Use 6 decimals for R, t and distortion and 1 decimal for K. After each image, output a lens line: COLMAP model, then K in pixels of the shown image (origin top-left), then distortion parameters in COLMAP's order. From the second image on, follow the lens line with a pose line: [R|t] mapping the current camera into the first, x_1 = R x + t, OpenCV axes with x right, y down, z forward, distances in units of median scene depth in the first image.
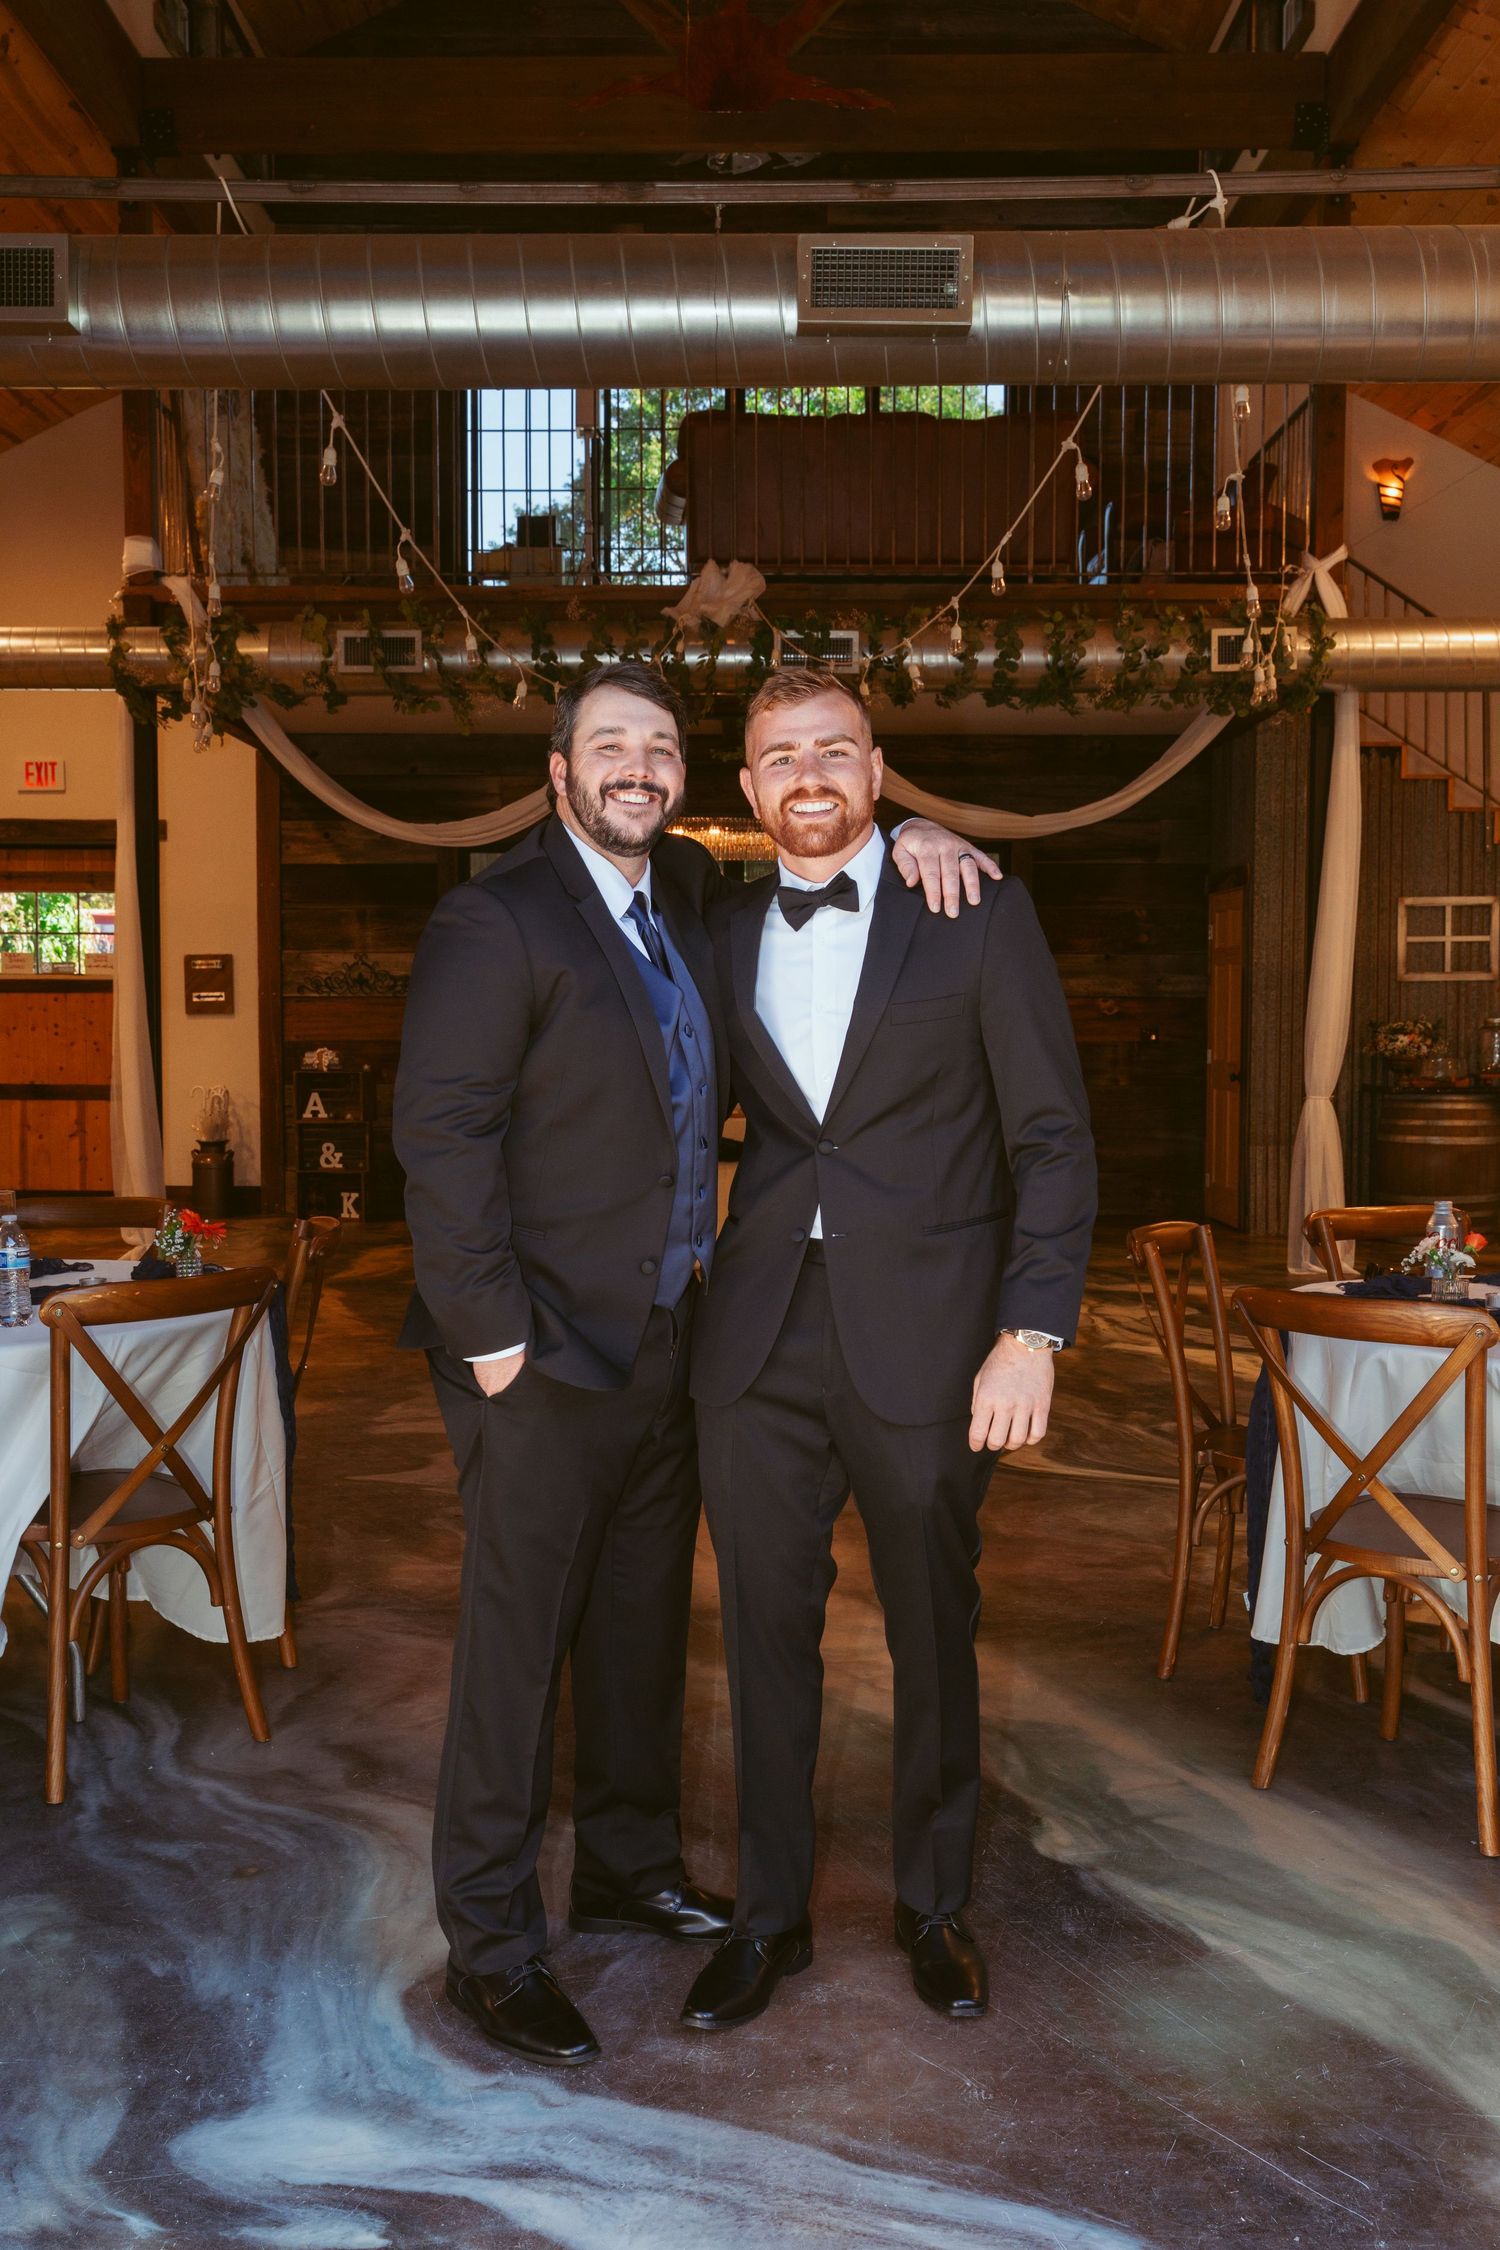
lens RADIAL K [[2267.1, 0, 717.7], [0, 2267.1, 1162.5], [0, 0, 1]] dist [0.002290, 0.000000]
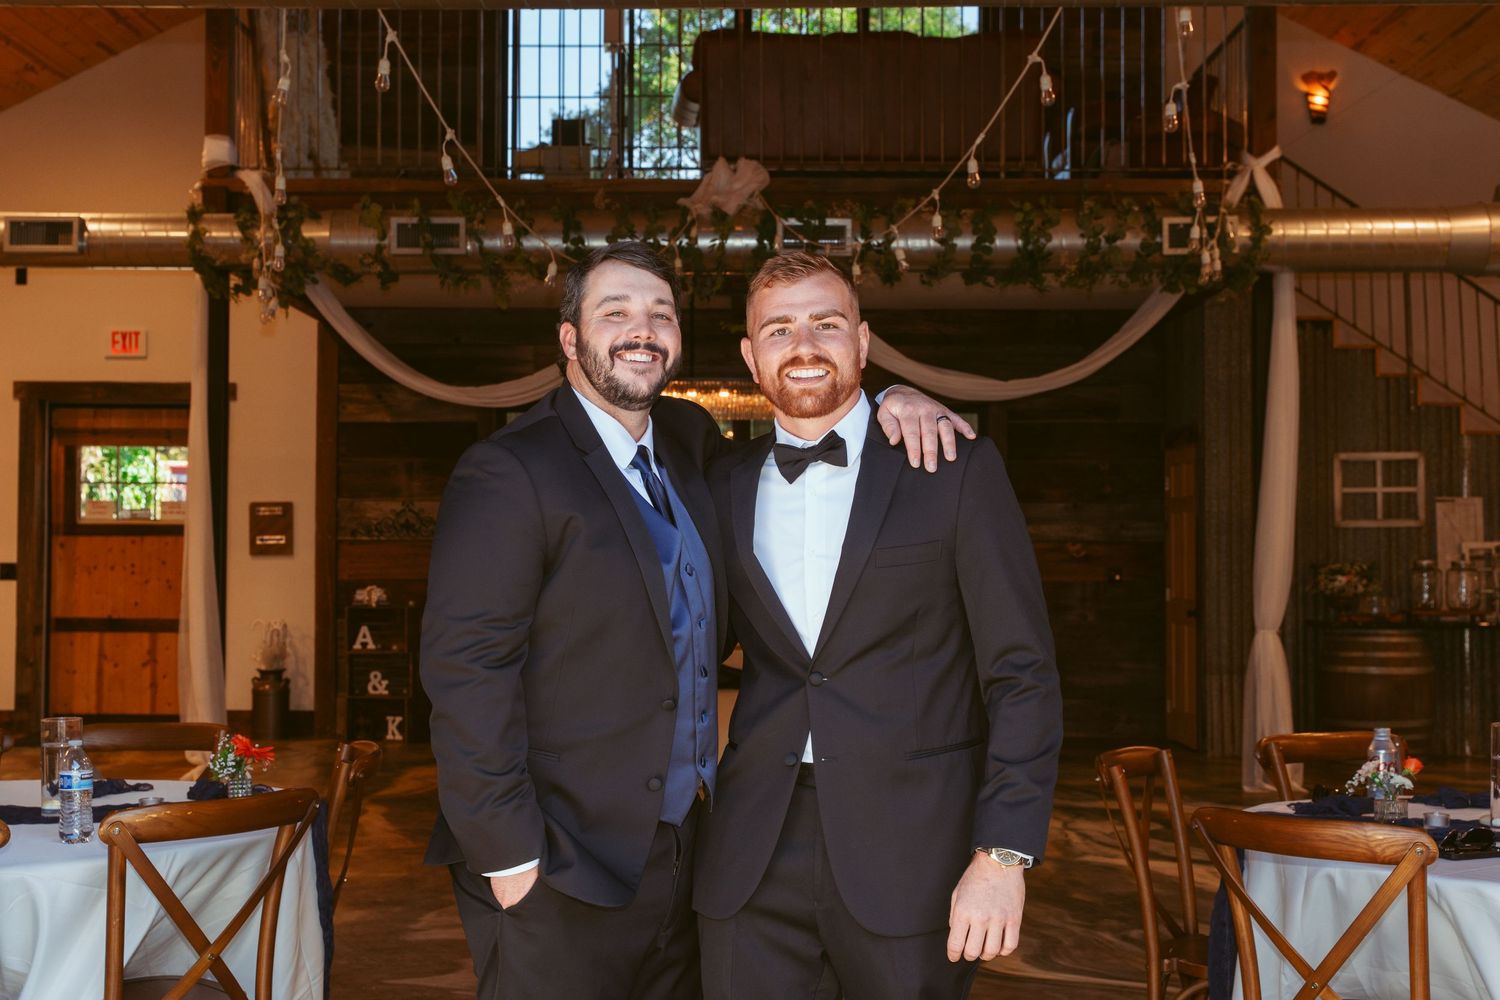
lens RADIAL K [[2026.5, 0, 738.9], [0, 2026.5, 494.2], [0, 0, 1]] dist [0.020015, 0.000000]
pose [[0.999988, 0.001534, 0.004680, 0.002541], [-0.001080, 0.995438, -0.095404, -0.001169], [-0.004805, 0.095398, 0.995428, 0.007749]]
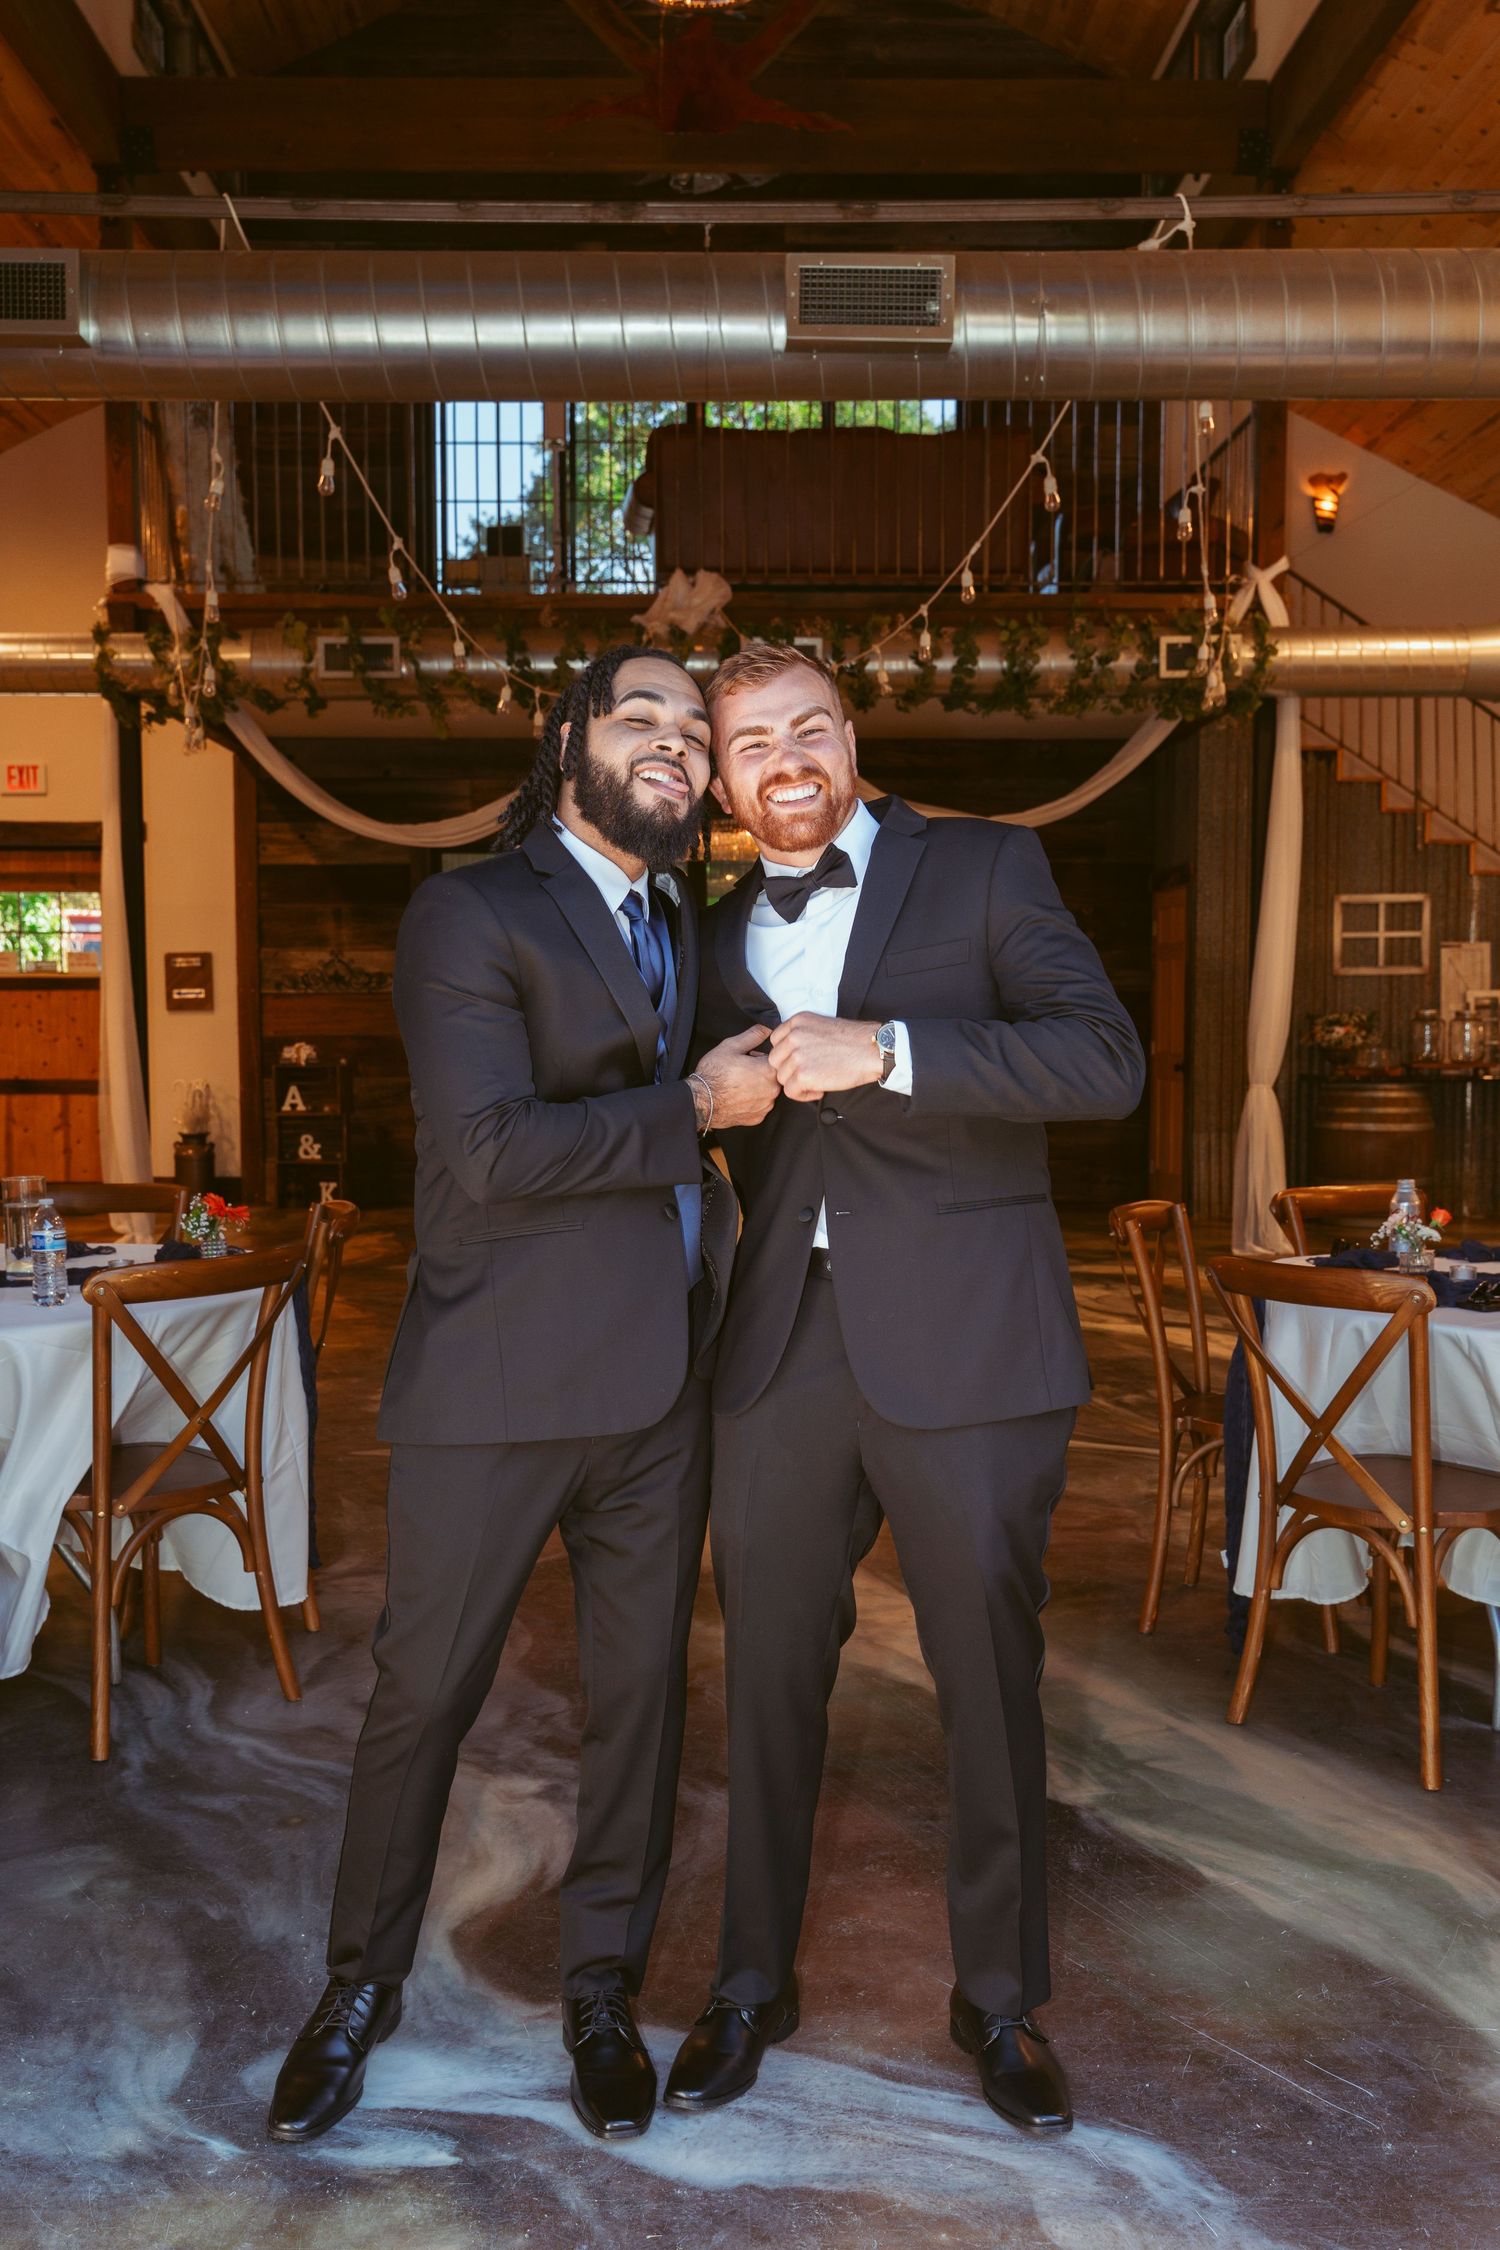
lens RADIAL K [[2188.8, 0, 719.9], [0, 2188.8, 1191.6], [0, 0, 1]] dist [0.000580, 0.000000]
pose [[0.999642, -0.005306, 0.026235, -0.021565], [0.004866, 0.999847, 0.016809, 0.003218], [-0.026320, -0.016675, 0.999514, -0.007981]]
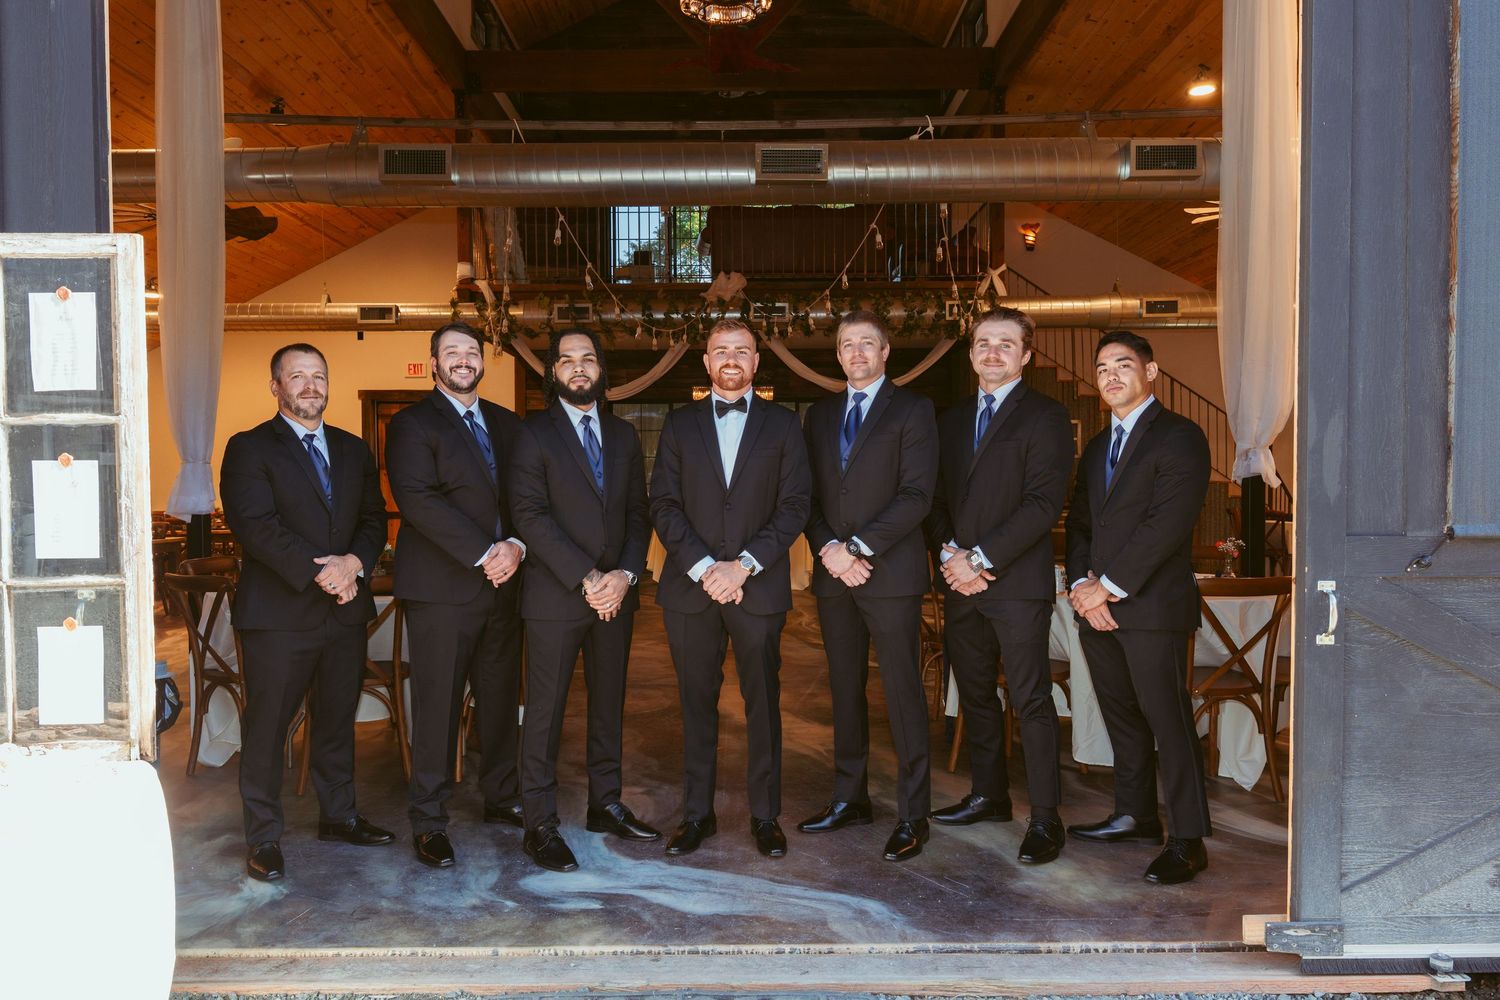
lens RADIAL K [[1112.0, 0, 747.3], [0, 1112.0, 519.7], [0, 0, 1]] dist [-0.002361, 0.000262]
pose [[0.999833, -0.008810, 0.016034, 0.003879], [0.009353, 0.999376, -0.034065, 0.028273], [-0.015724, 0.034209, 0.999291, -0.152730]]
